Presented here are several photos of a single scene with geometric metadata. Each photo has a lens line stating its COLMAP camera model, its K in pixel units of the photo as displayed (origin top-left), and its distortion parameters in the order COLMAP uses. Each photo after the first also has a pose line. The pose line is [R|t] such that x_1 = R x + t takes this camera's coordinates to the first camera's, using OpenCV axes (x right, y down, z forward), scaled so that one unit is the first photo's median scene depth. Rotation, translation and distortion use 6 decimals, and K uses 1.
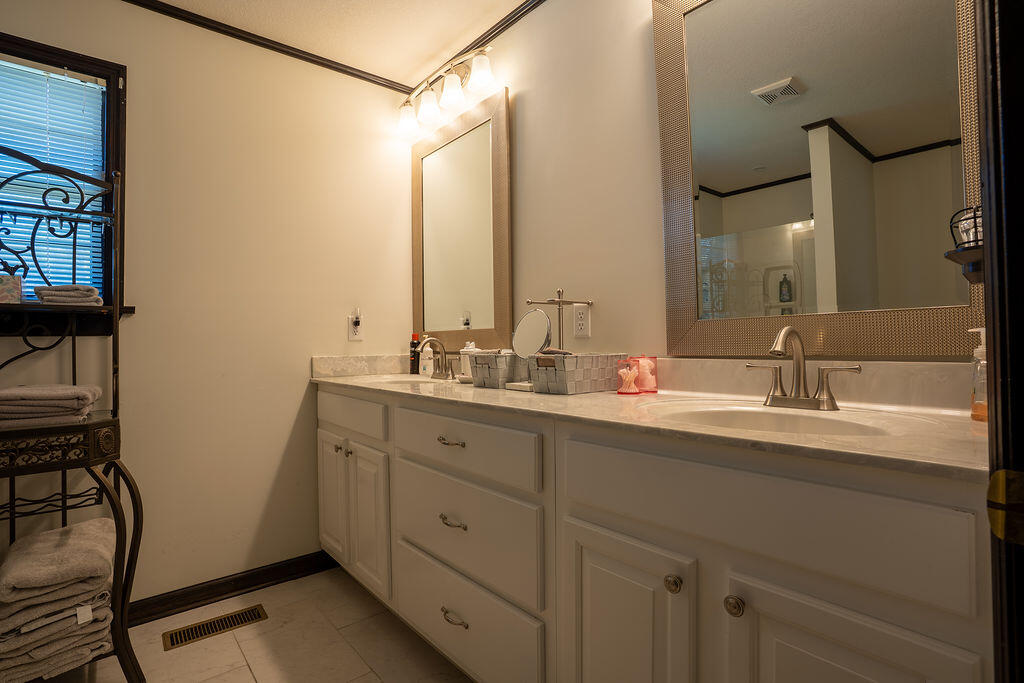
lens RADIAL K [[500.4, 0, 509.5], [0, 500.4, 338.0], [0, 0, 1]] dist [-0.083968, 0.038596]
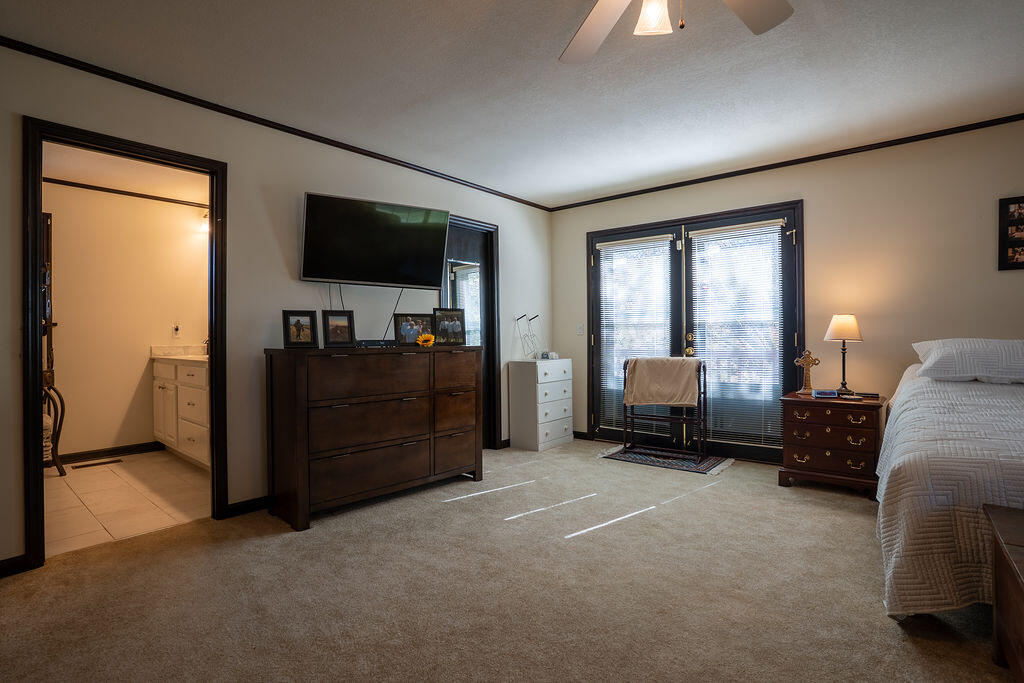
lens RADIAL K [[500.4, 0, 509.5], [0, 500.4, 338.0], [0, 0, 1]] dist [-0.083968, 0.038596]
pose [[0.986401, 0.007145, 0.164201, 0.754164], [-0.008619, 0.999929, 0.008262, -0.024442], [-0.164131, -0.009565, 0.986392, -1.249065]]
